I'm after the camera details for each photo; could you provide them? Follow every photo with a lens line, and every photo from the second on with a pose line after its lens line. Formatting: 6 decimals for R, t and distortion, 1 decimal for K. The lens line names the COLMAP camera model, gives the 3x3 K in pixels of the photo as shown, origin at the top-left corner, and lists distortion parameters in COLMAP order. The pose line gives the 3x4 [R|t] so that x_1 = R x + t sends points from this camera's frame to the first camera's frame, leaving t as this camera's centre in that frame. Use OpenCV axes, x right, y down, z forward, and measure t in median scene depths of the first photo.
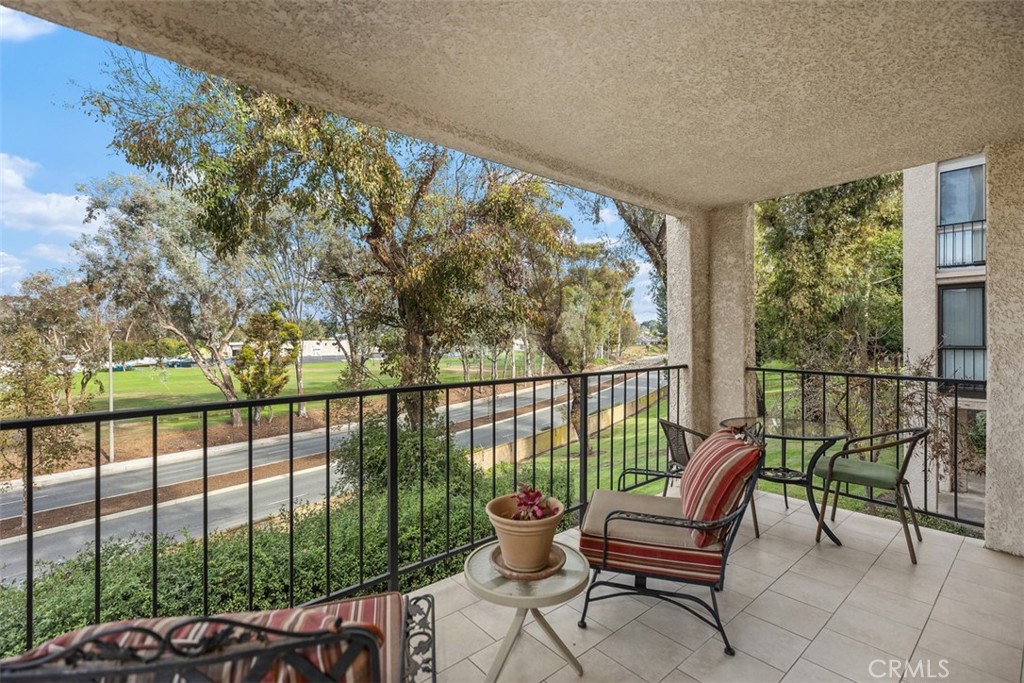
lens RADIAL K [[461.0, 0, 508.6], [0, 461.0, 335.7], [0, 0, 1]] dist [0.004358, -0.000306]
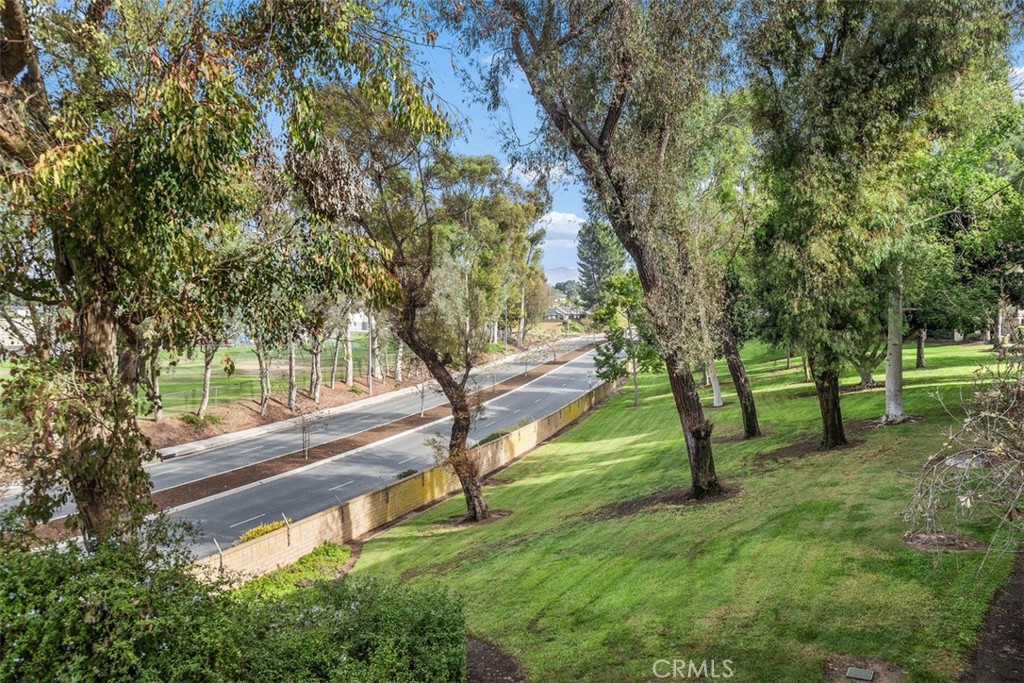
lens RADIAL K [[749.1, 0, 506.4], [0, 749.1, 309.9], [0, 0, 1]] dist [-0.009698, -0.007555]
pose [[0.976710, -0.011069, 0.214277, 0.007234], [0.010134, 0.999934, 0.005463, -0.004732], [-0.214323, -0.003164, 0.976758, 0.084224]]
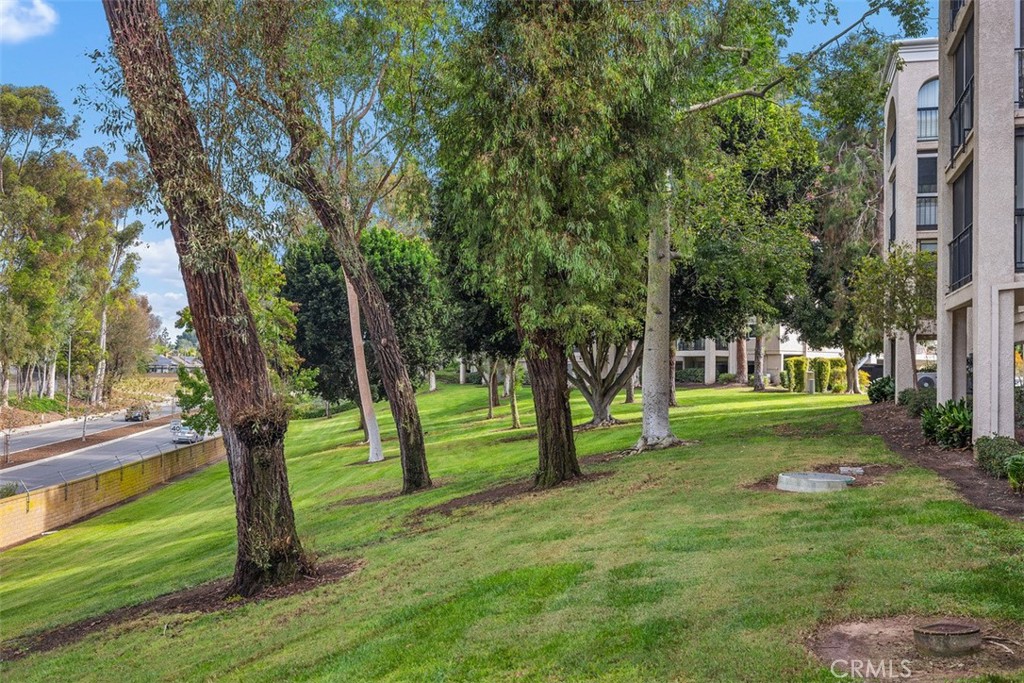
lens RADIAL K [[1047.9, 0, 512.3], [0, 1047.9, 340.2], [0, 0, 1]] dist [0.004508, 0.000000]
pose [[0.830102, 0.021199, 0.557209, 0.181955], [-0.011066, 0.999707, -0.021548, 0.084633], [-0.557502, 0.011721, 0.830093, 0.333064]]
